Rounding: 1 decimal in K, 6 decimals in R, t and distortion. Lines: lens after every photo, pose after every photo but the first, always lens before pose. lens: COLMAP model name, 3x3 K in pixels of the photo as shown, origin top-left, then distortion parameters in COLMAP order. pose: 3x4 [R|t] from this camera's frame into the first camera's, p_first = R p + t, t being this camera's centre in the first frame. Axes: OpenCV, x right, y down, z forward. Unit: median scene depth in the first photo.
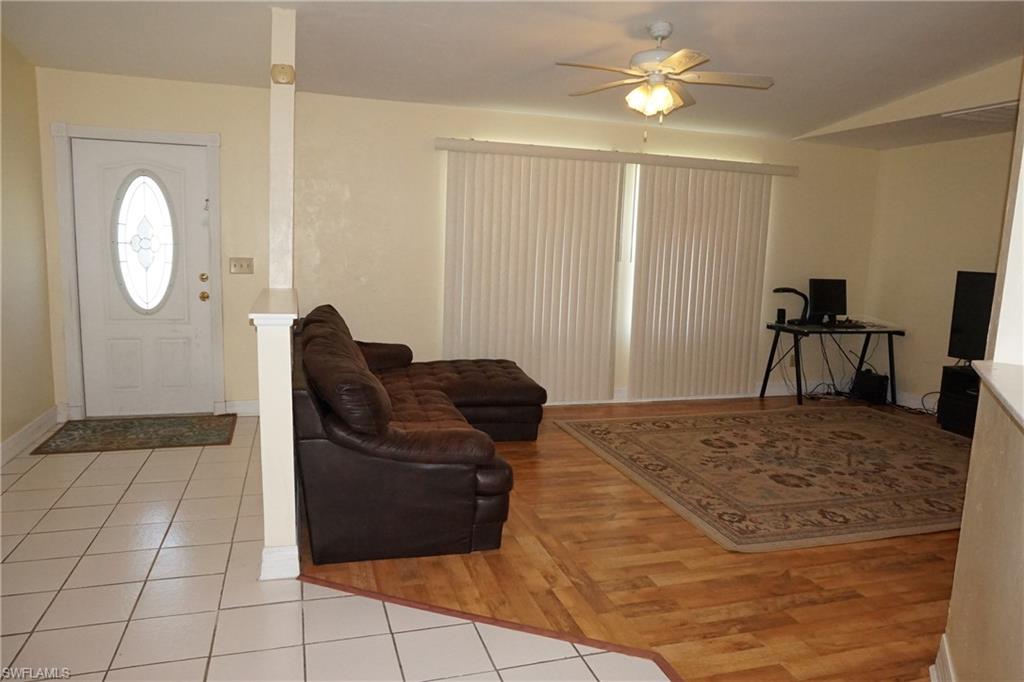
lens RADIAL K [[692.2, 0, 514.0], [0, 692.2, 344.3], [0, 0, 1]] dist [-0.043726, 0.033220]
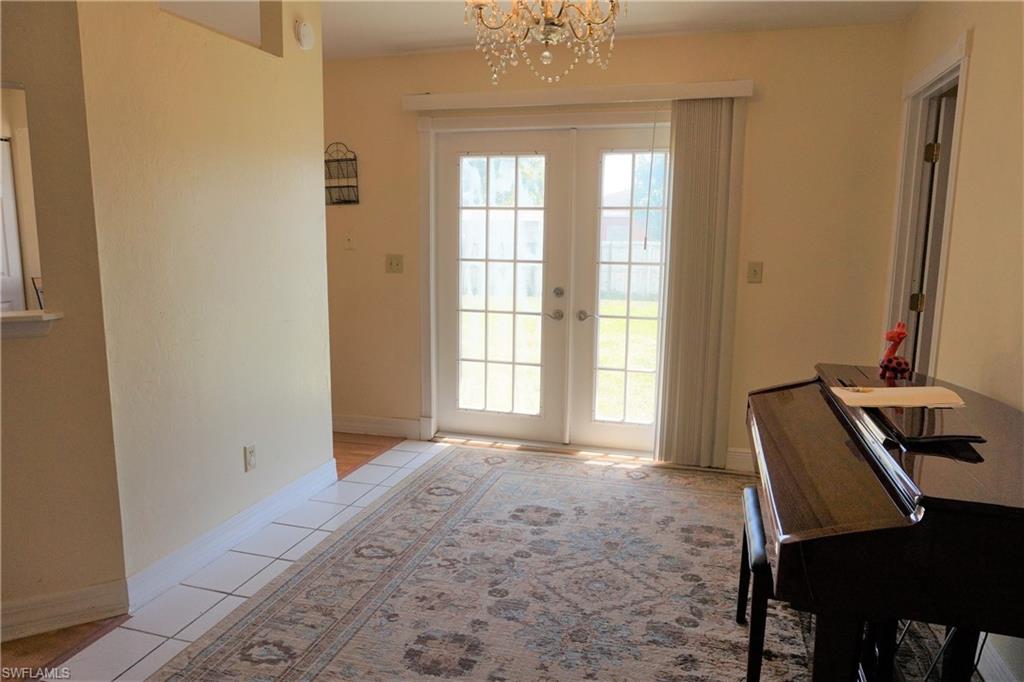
lens RADIAL K [[692.2, 0, 514.0], [0, 692.2, 344.3], [0, 0, 1]] dist [-0.043726, 0.033220]
pose [[-0.551887, 0.091322, -0.828904, 0.896663], [-0.139431, 0.969889, 0.199688, -0.123017], [0.822180, 0.225780, -0.522536, 1.149677]]
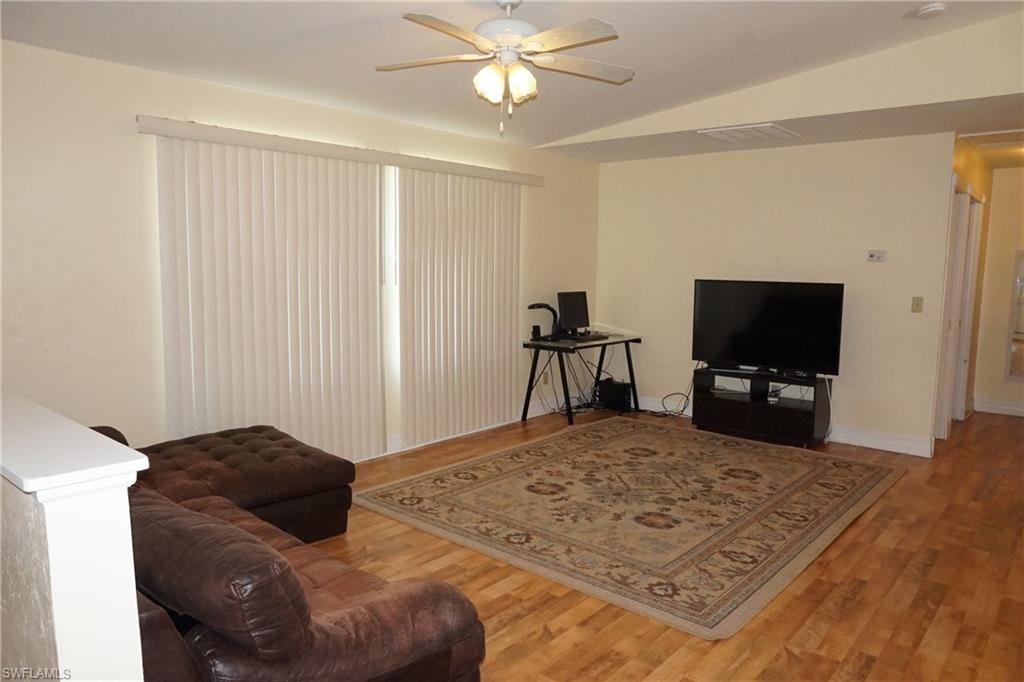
lens RADIAL K [[692.2, 0, 514.0], [0, 692.2, 344.3], [0, 0, 1]] dist [-0.043726, 0.033220]
pose [[0.847792, -0.087342, 0.523087, -0.182242], [0.094764, 0.995420, 0.012621, -0.053755], [-0.521793, 0.038870, 0.852186, 0.267499]]
